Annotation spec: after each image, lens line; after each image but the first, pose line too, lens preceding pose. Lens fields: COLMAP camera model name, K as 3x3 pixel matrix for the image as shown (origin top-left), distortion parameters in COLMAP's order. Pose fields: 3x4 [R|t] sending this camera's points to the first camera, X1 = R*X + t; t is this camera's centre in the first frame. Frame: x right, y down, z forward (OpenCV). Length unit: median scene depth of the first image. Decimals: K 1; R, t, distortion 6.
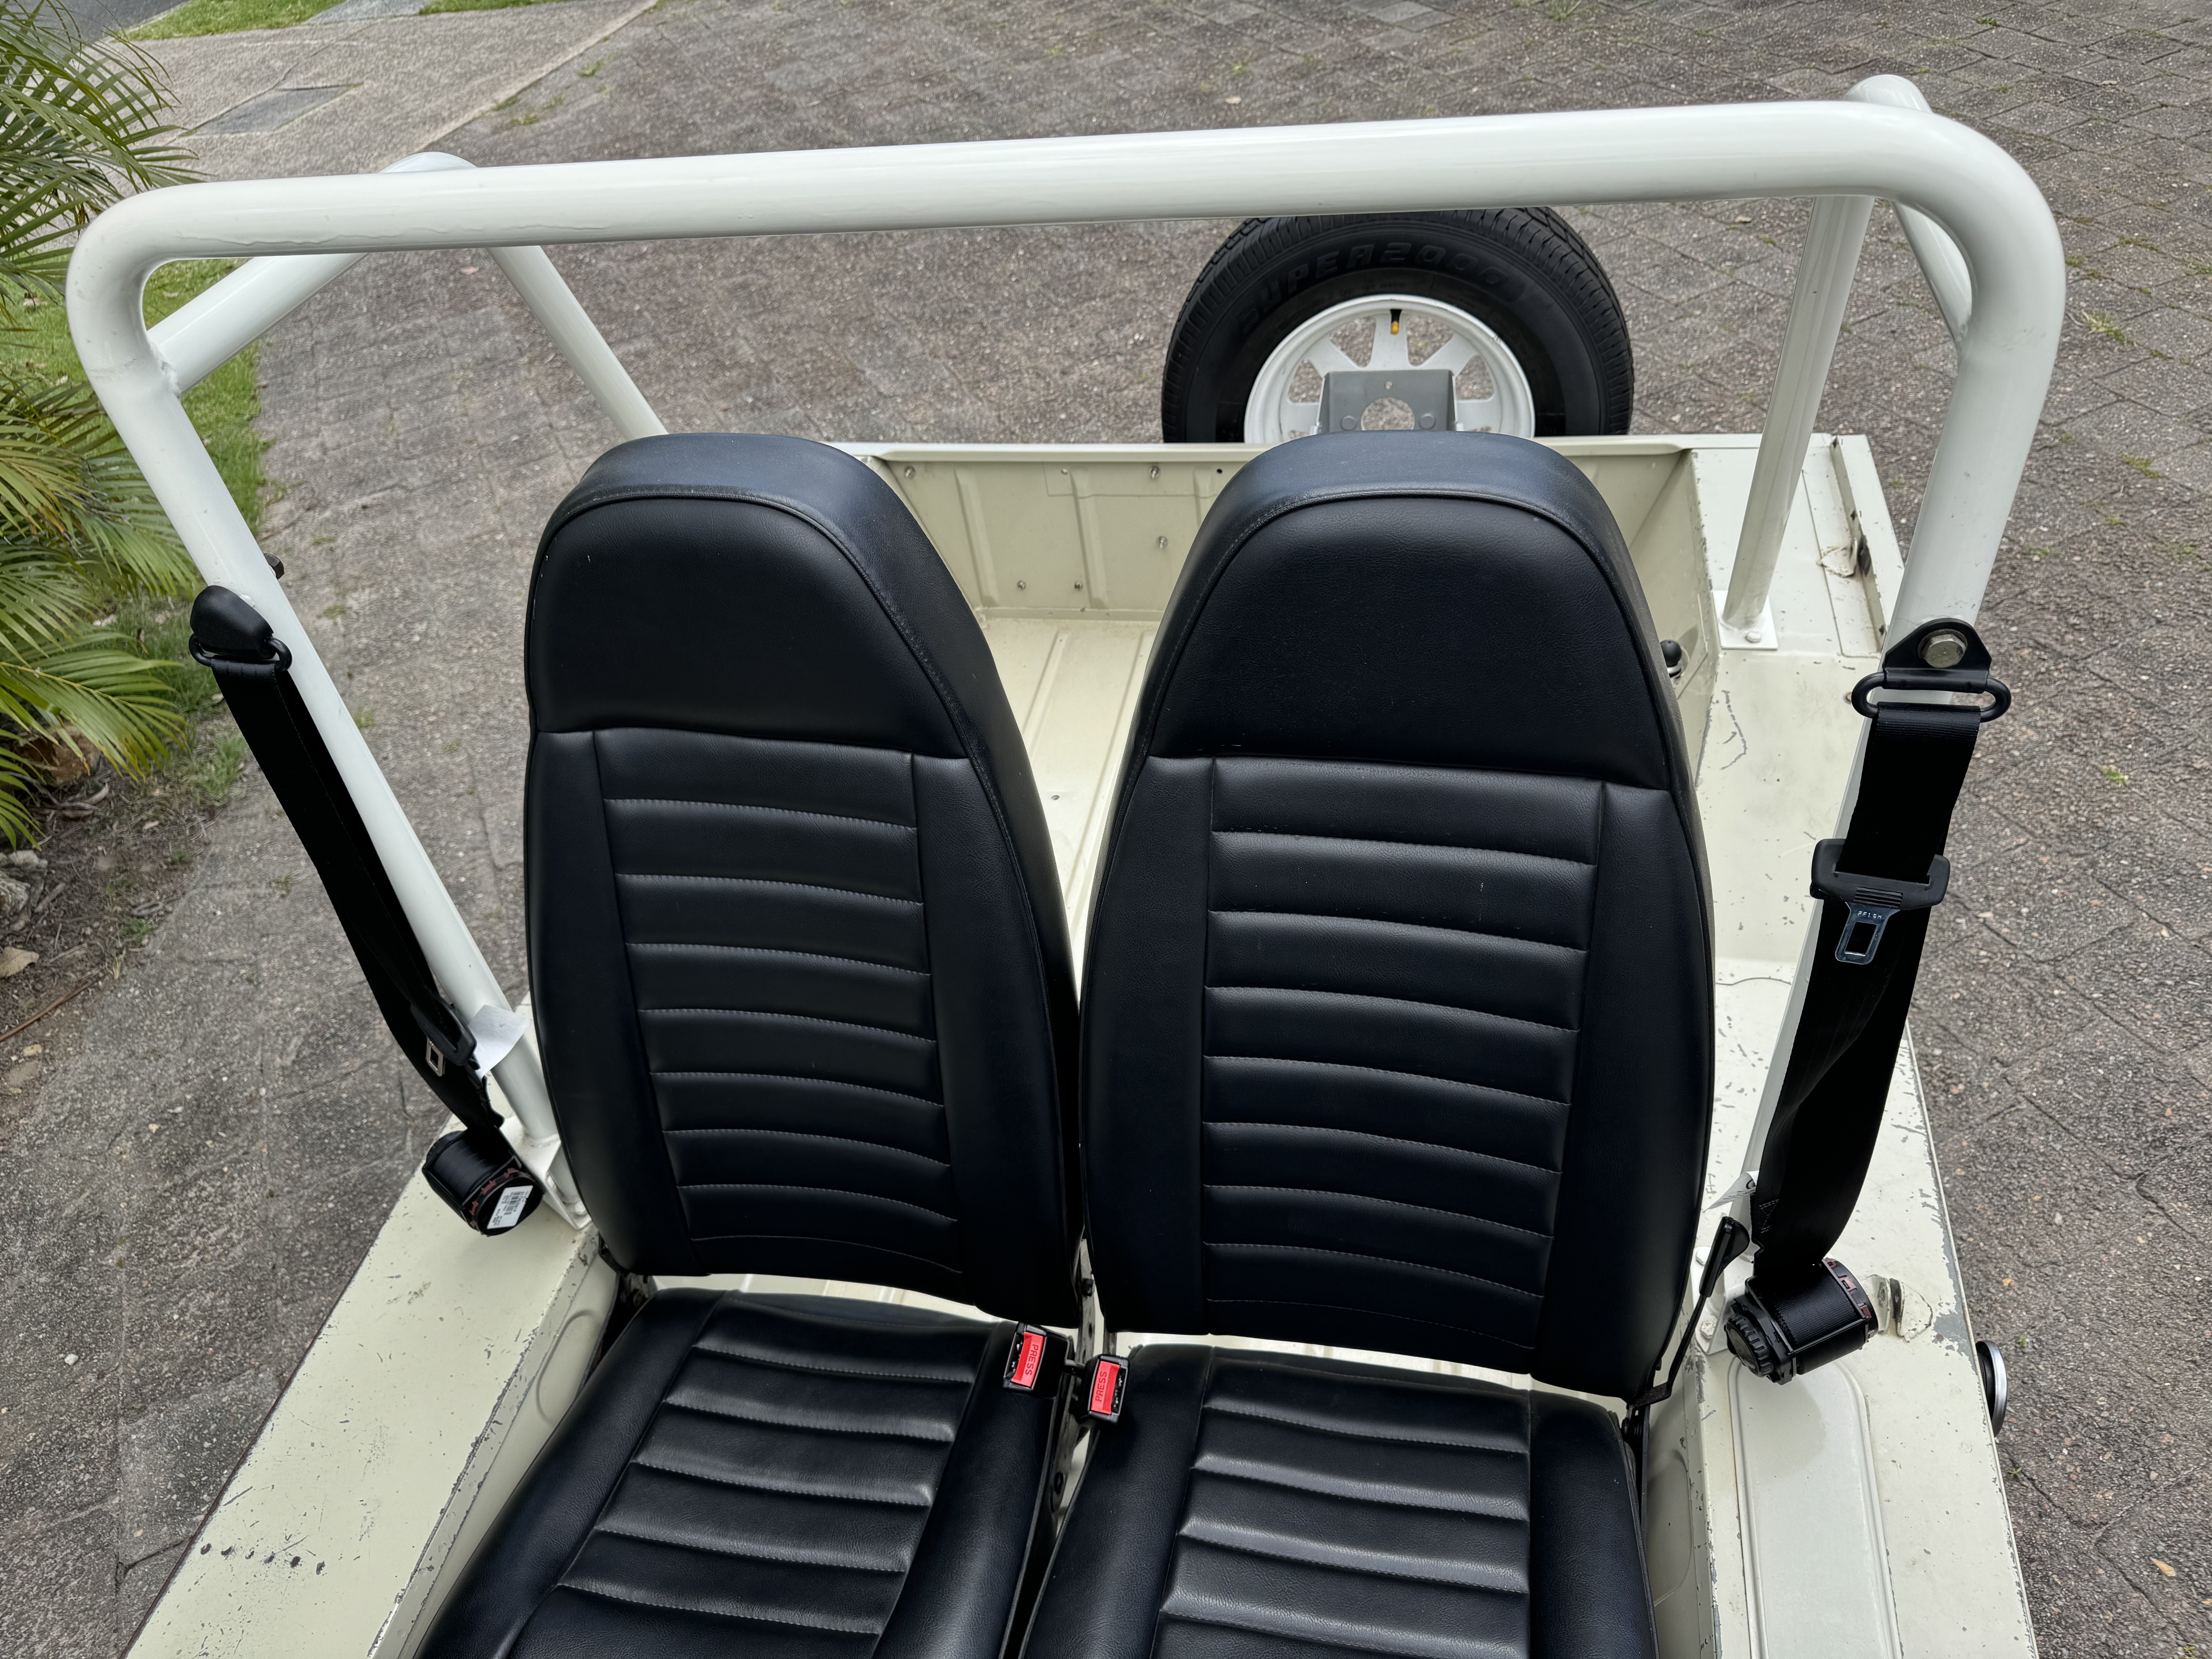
lens RADIAL K [[1597.0, 0, 1106.0], [0, 1597.0, 829.5], [0, 0, 1]] dist [0.006890, 0.007814]
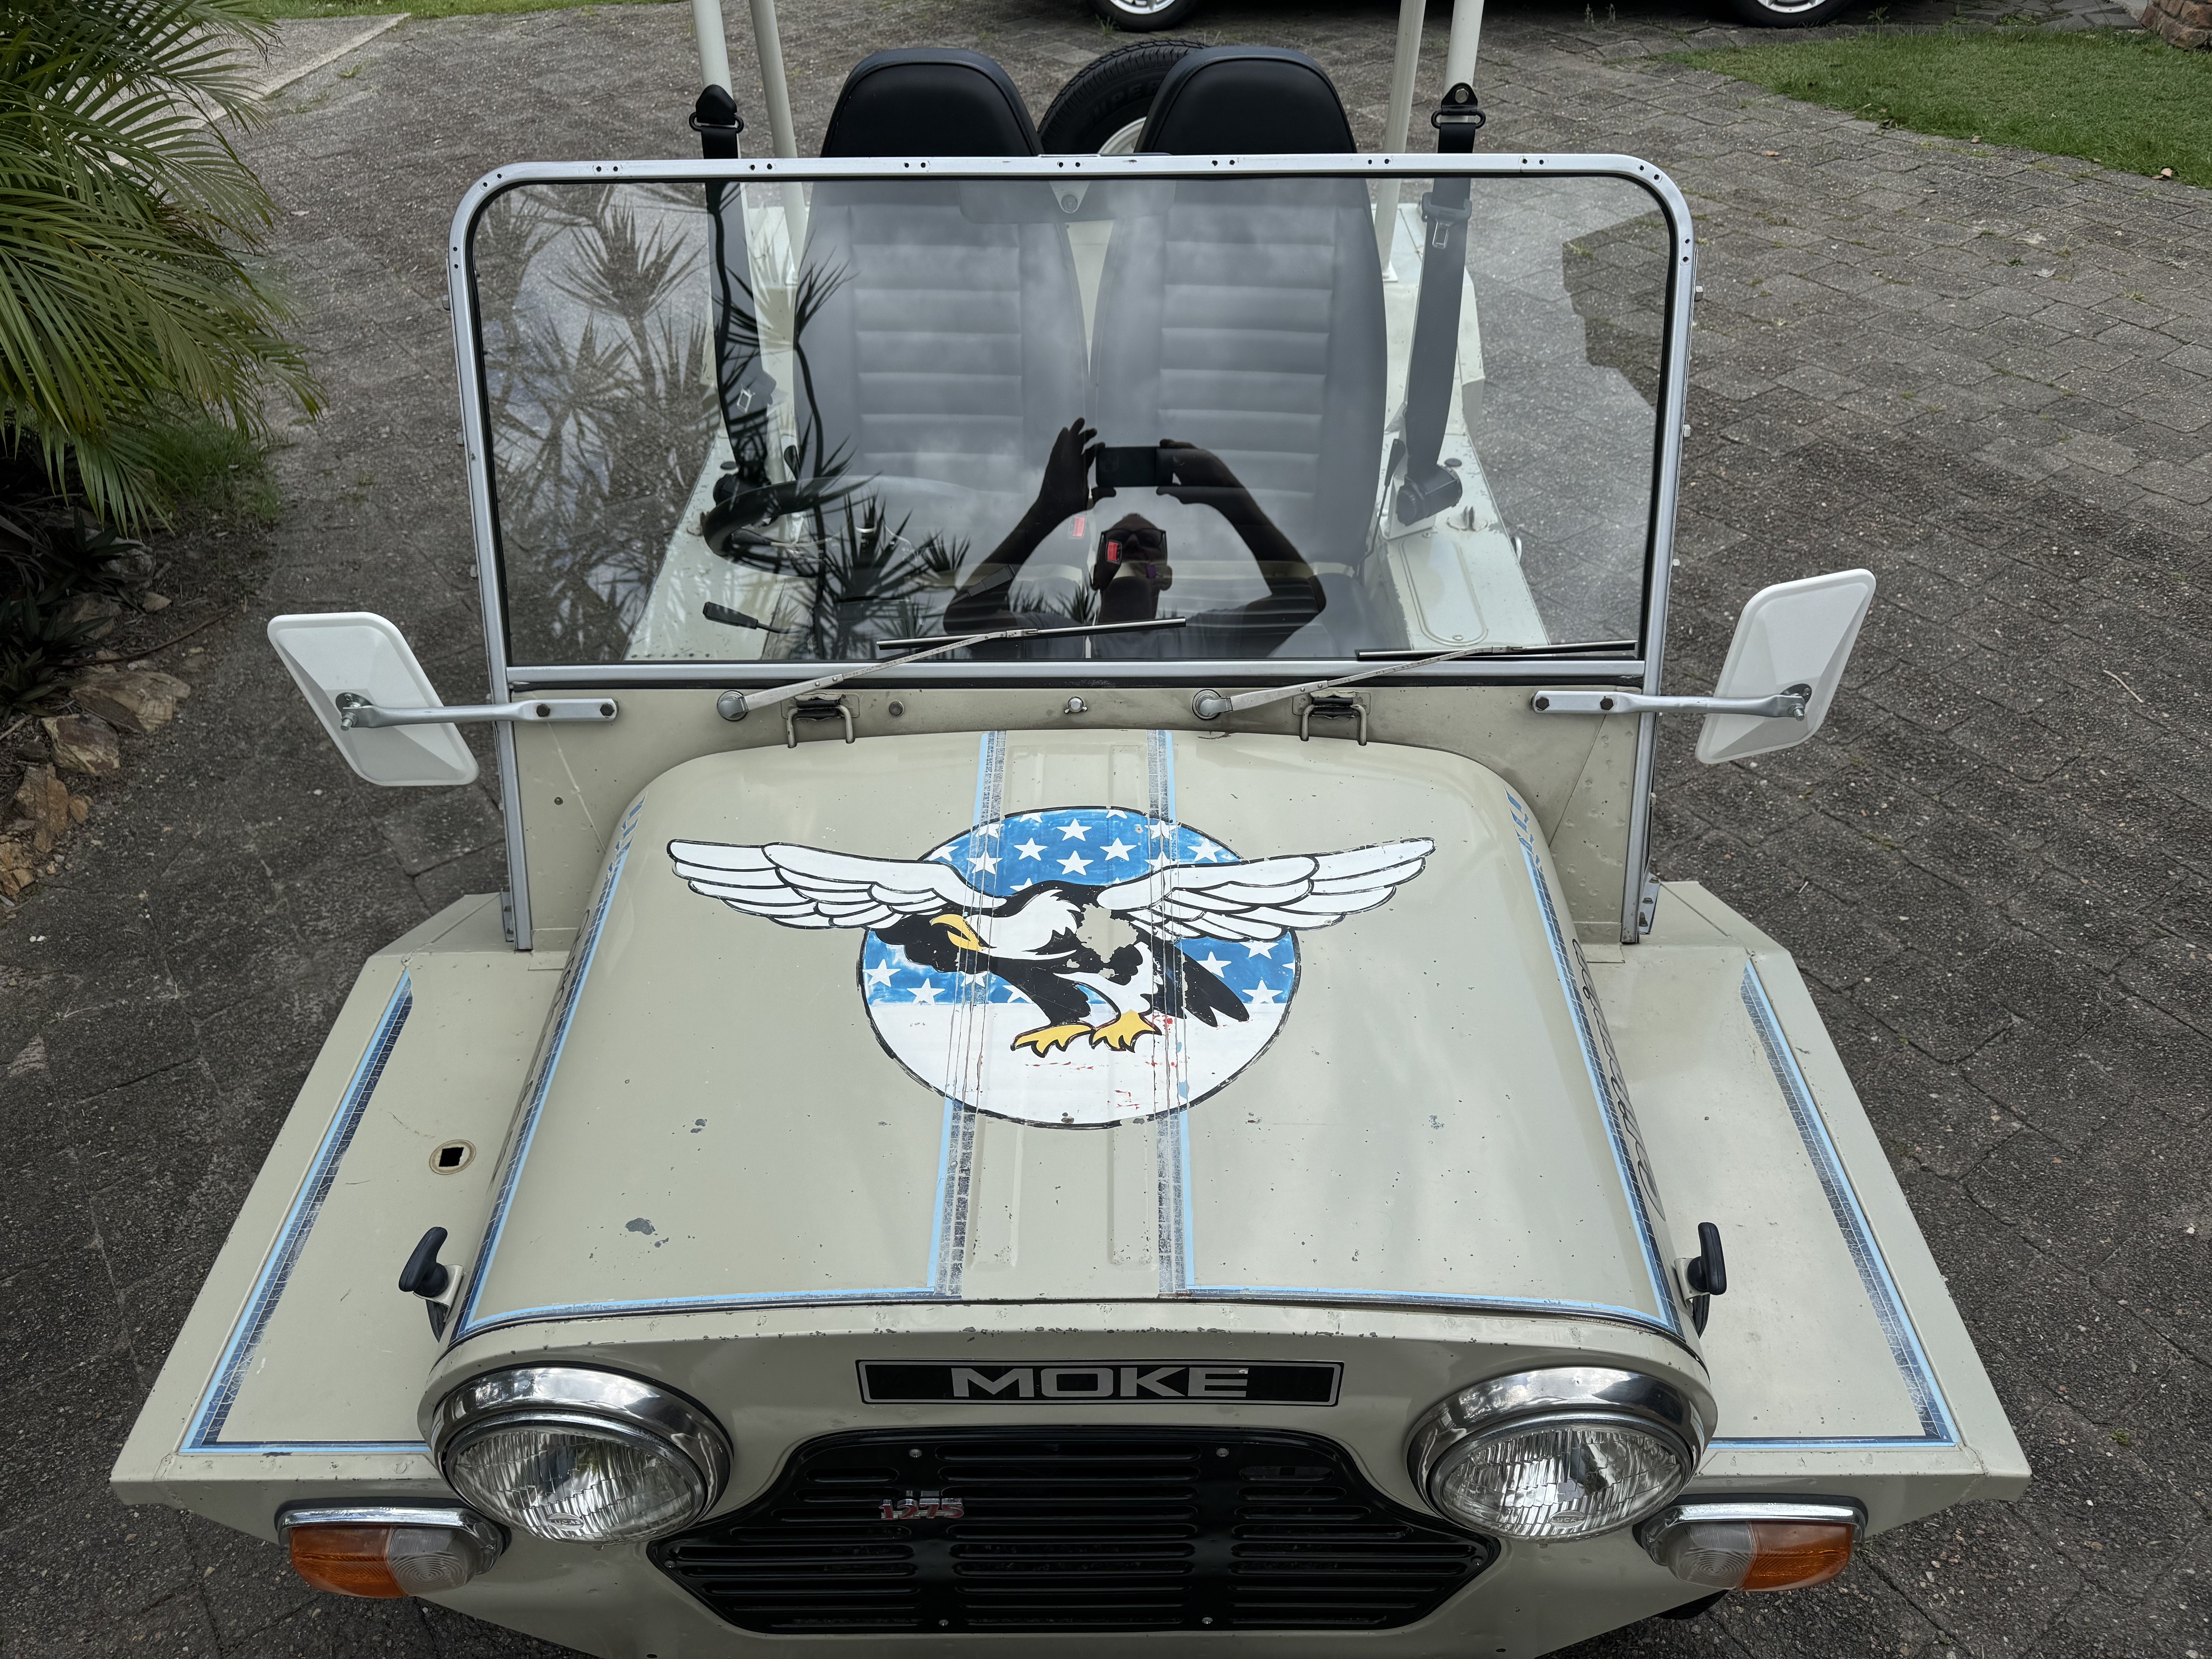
lens RADIAL K [[1565.0, 0, 1106.0], [0, 1565.0, 829.5], [0, 0, 1]] dist [0.039924, -0.025876]
pose [[0.975396, -0.042033, 0.216416, -0.084632], [0.054124, 0.997269, -0.050248, 0.152161], [-0.213713, 0.060725, 0.975007, -0.170880]]
